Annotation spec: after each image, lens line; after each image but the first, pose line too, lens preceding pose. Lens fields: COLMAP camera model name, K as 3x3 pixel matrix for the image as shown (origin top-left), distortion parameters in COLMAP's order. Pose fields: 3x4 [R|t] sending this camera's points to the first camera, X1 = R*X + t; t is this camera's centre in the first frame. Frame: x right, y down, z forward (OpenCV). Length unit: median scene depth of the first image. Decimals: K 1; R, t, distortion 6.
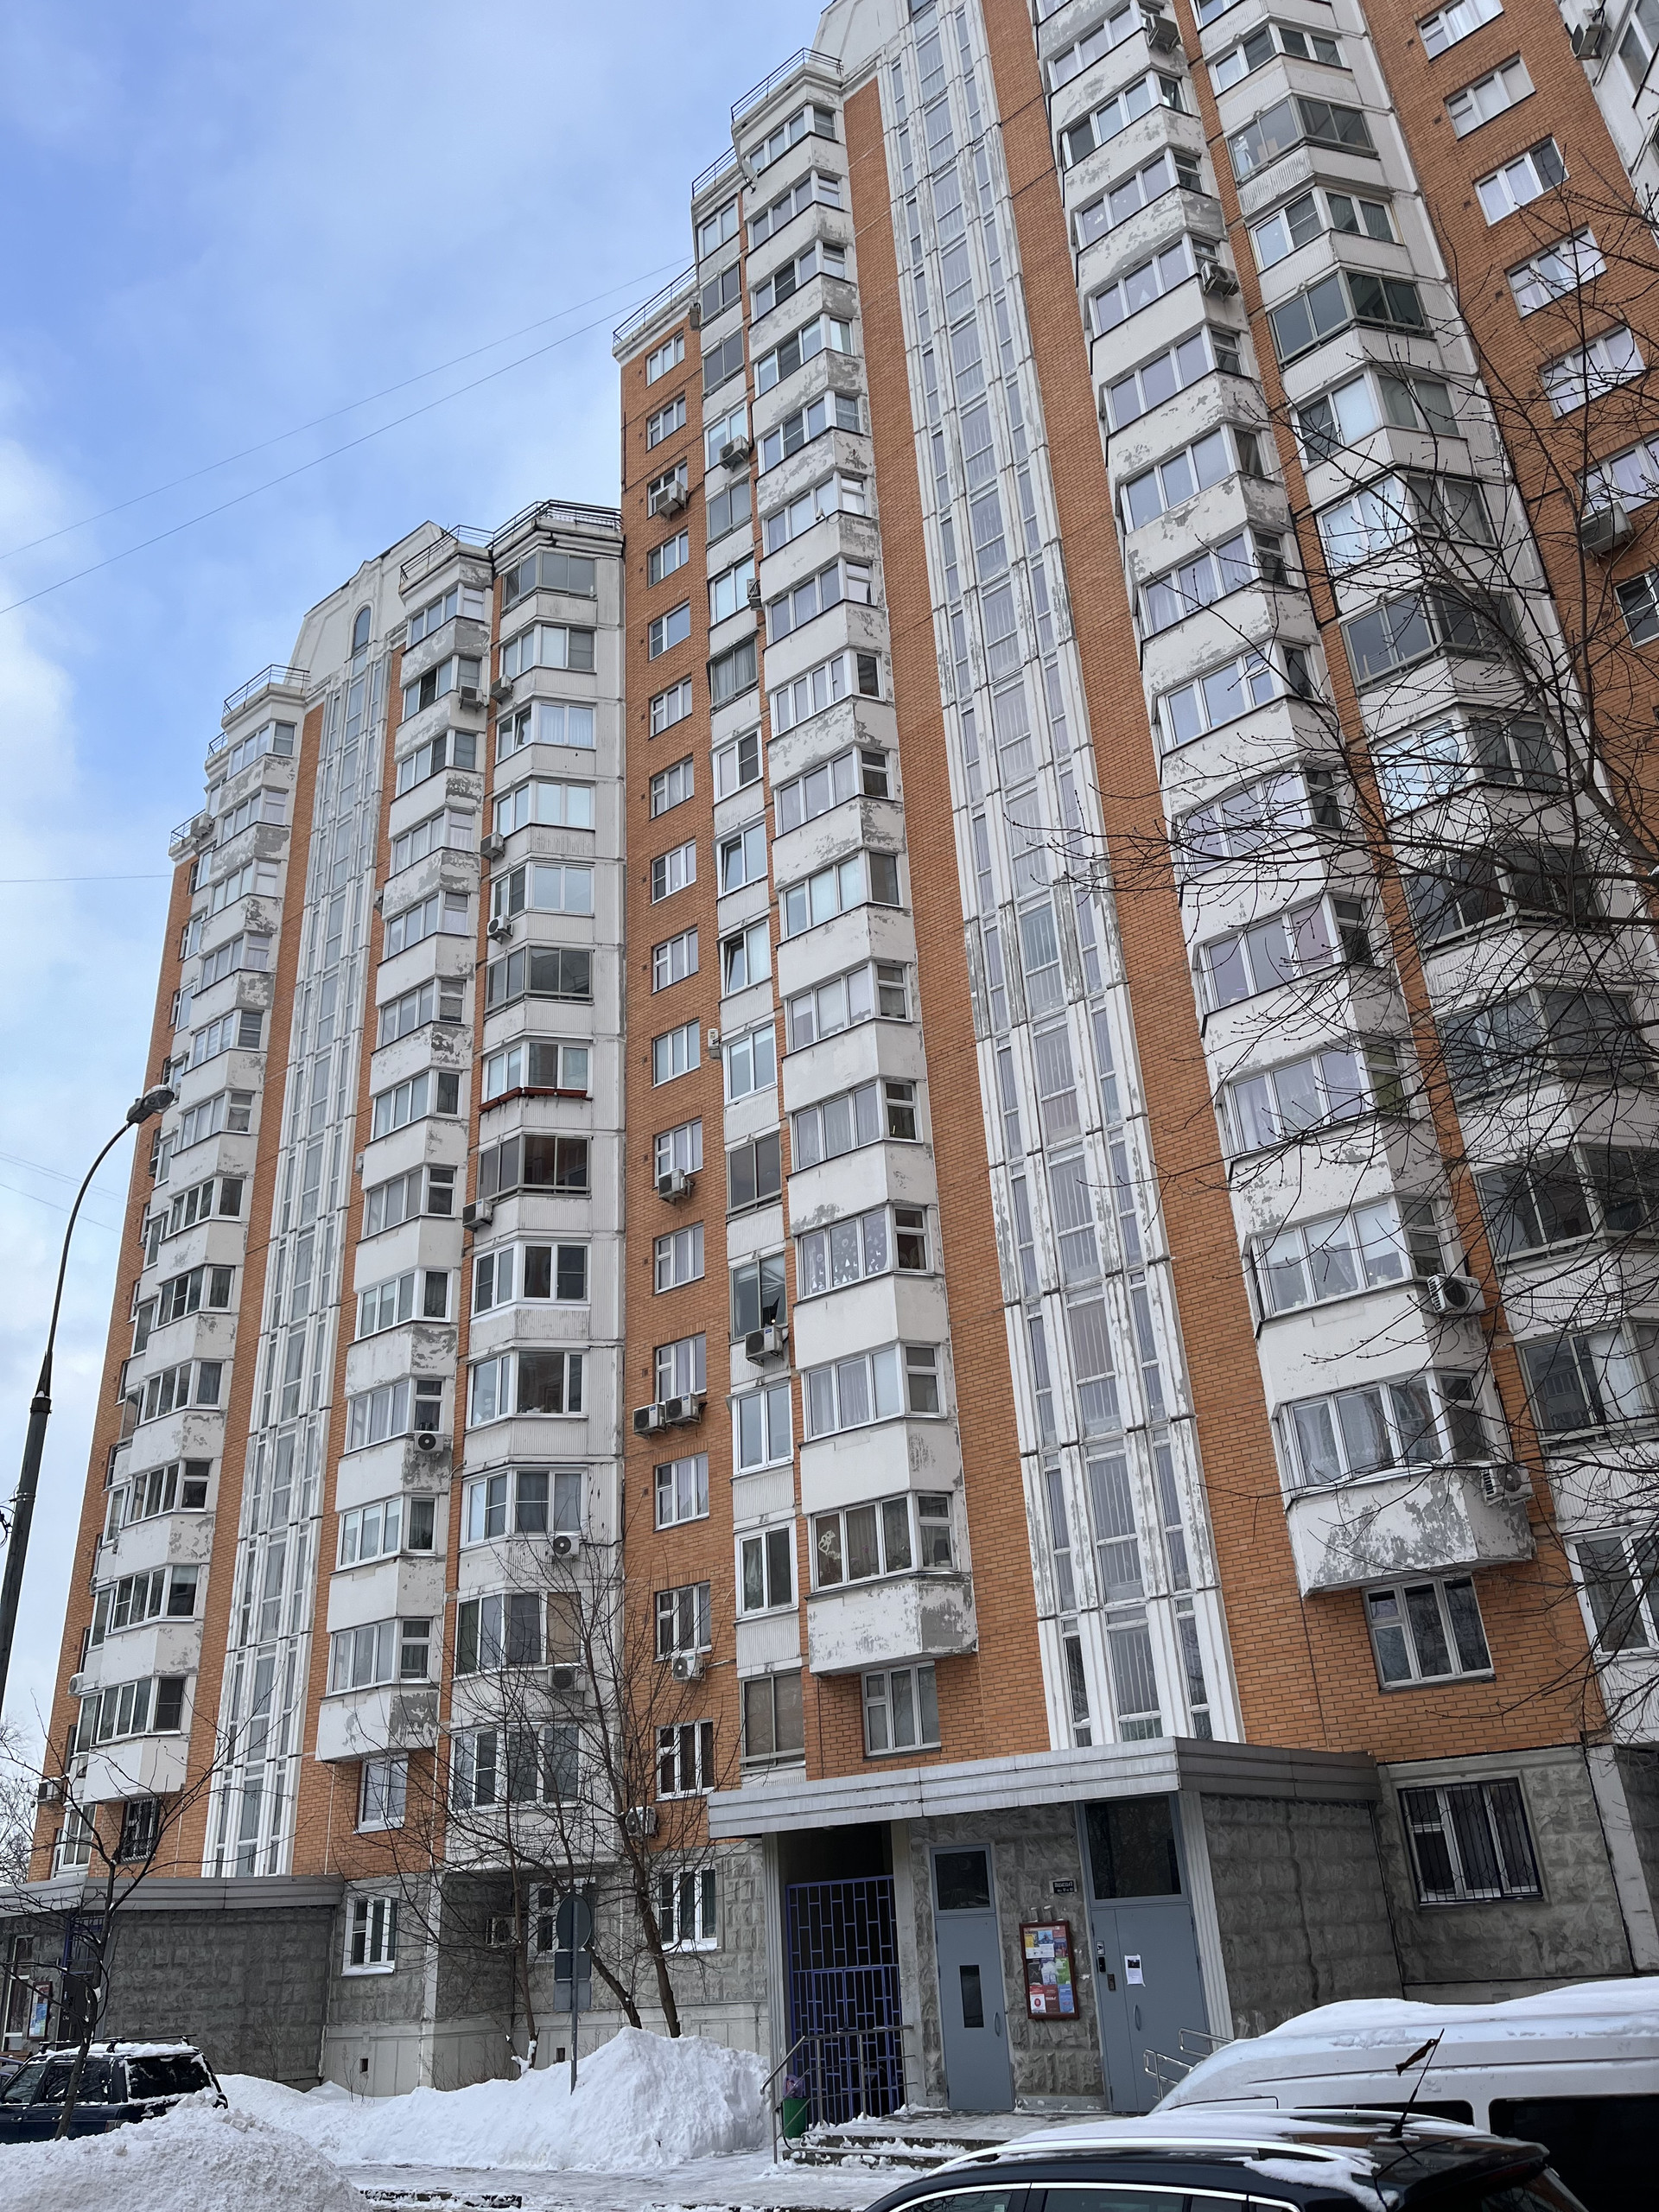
lens RADIAL K [[1684.0, 0, 830.5], [0, 1684.0, 1108.9], [0, 0, 1]] dist [0.024066, -0.010223]
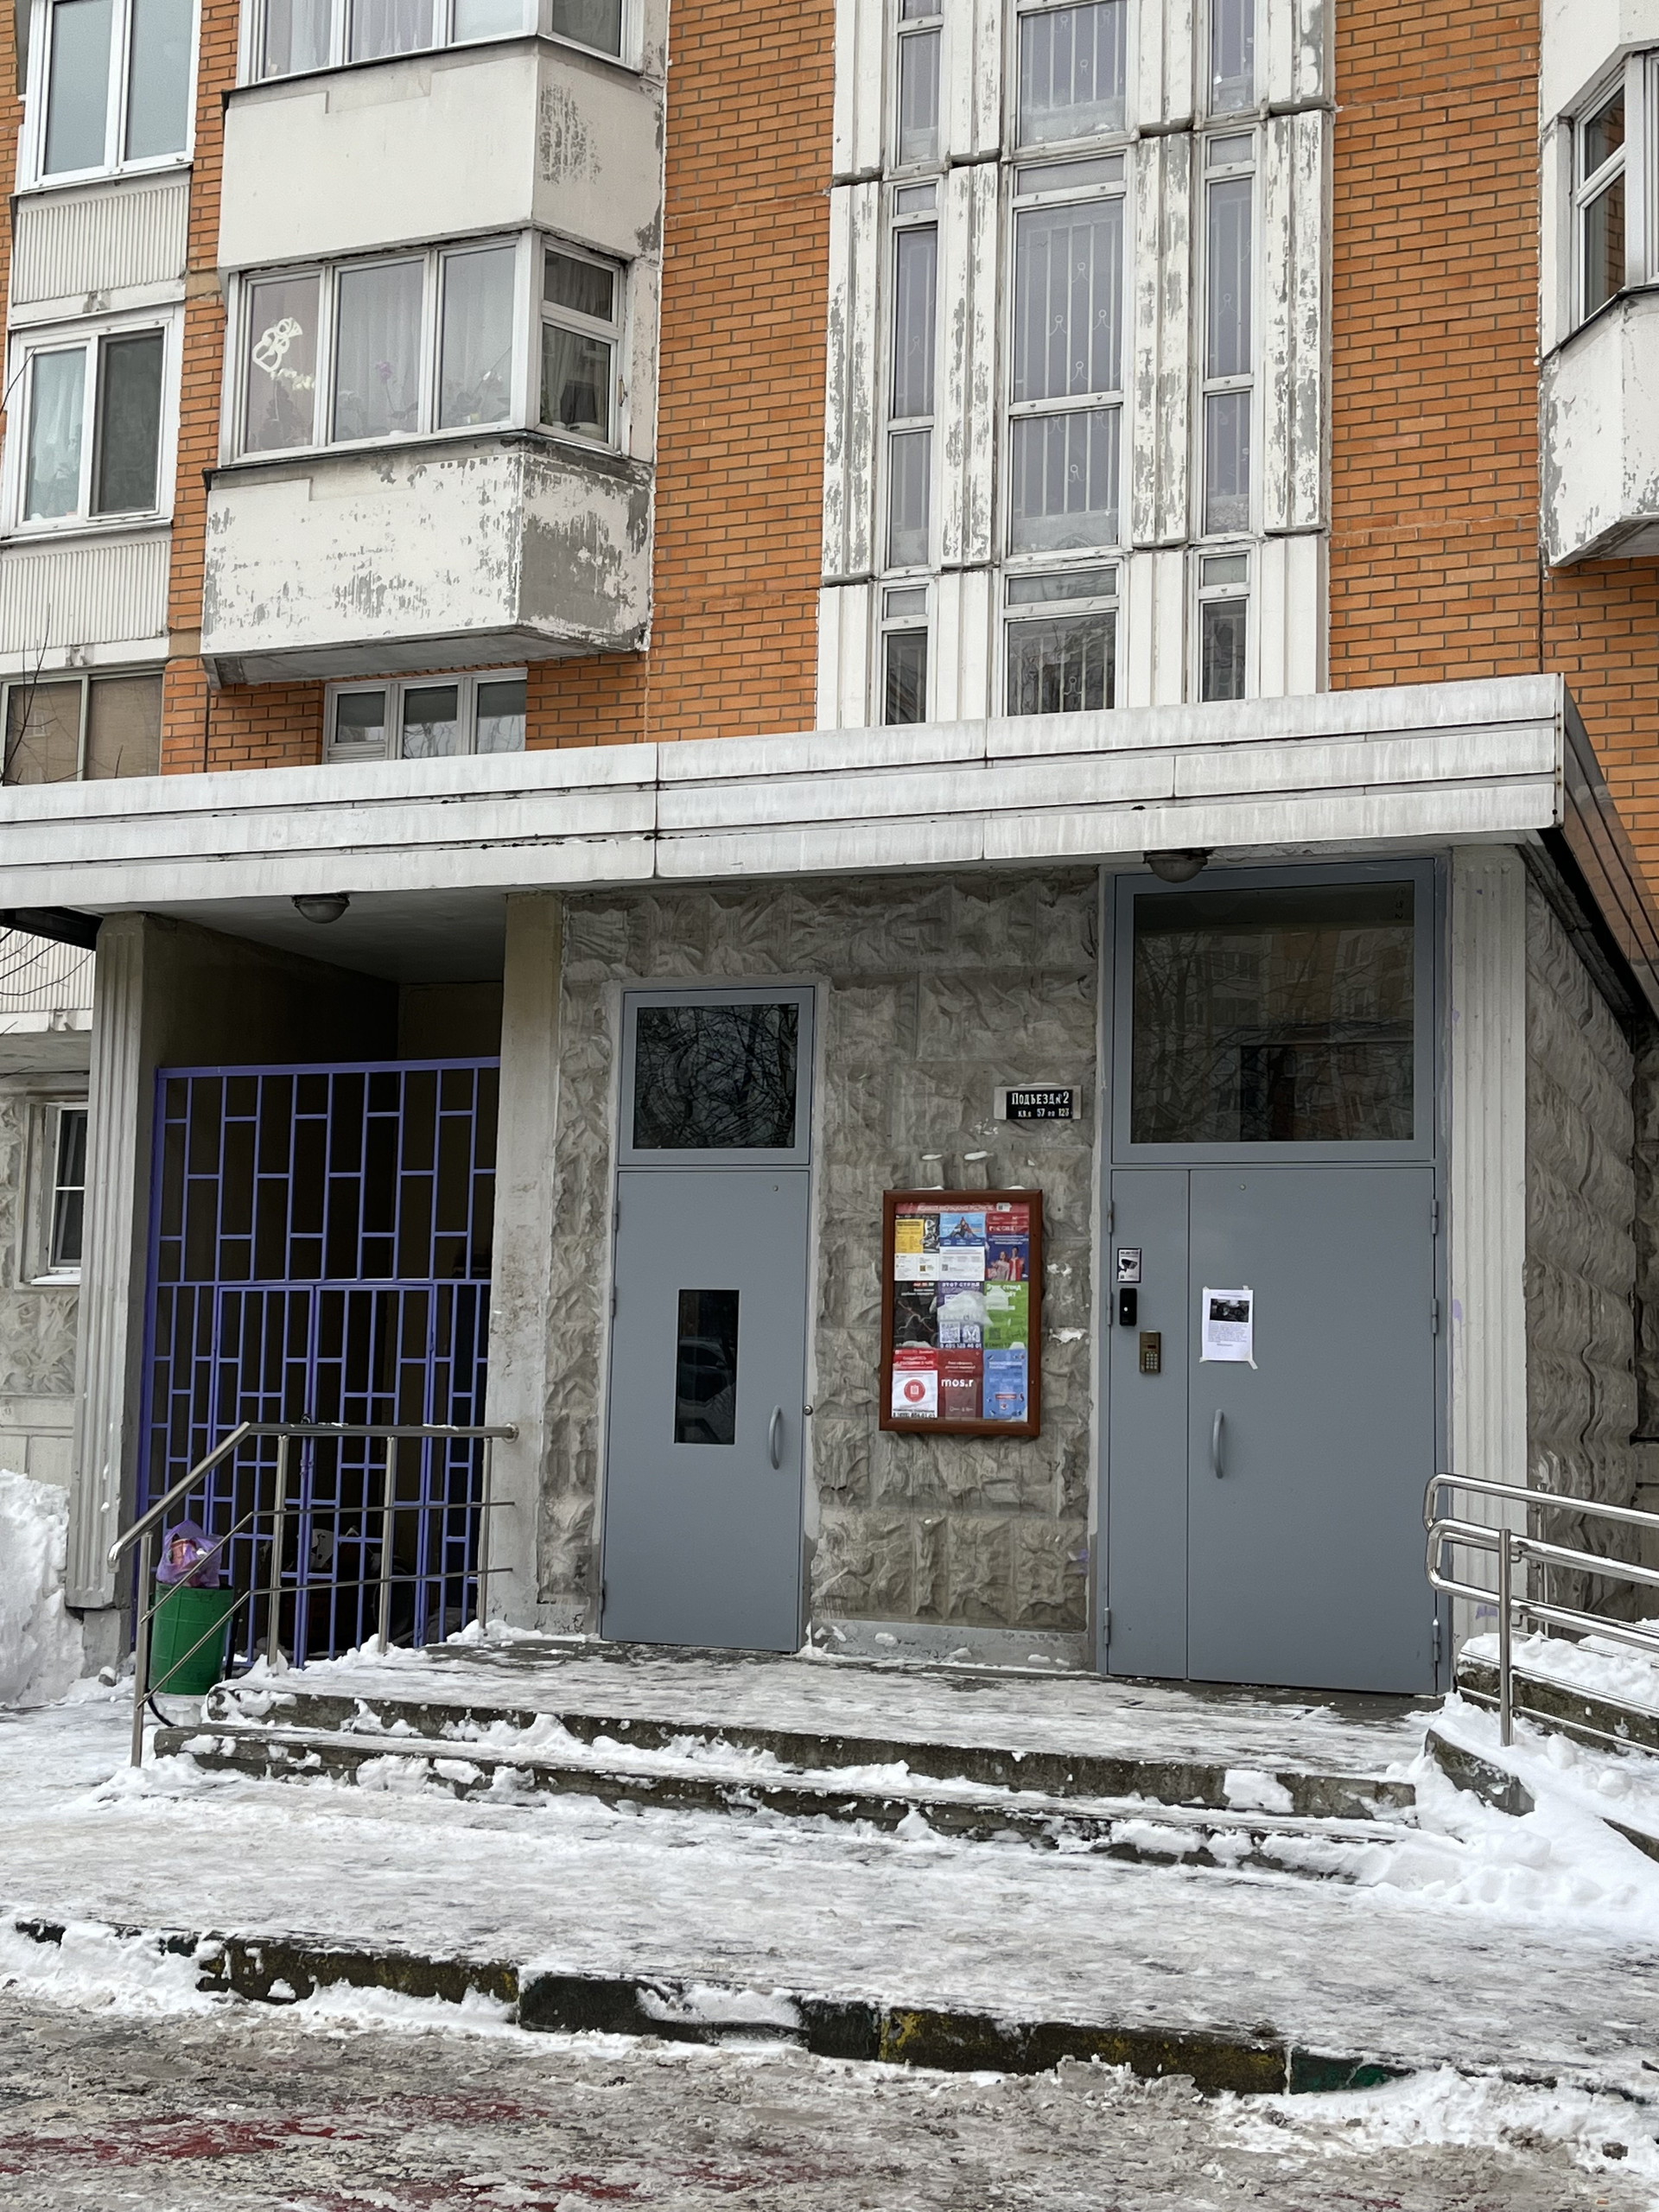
lens RADIAL K [[2670.2, 0, 827.1], [0, 2670.2, 1106.5], [0, 0, 1]] dist [0.069997, 0.000000]
pose [[0.950167, 0.109628, 0.291829, -0.058882], [-0.201370, 0.930456, 0.306108, 0.276400], [-0.237976, -0.349619, 0.906164, 0.470832]]
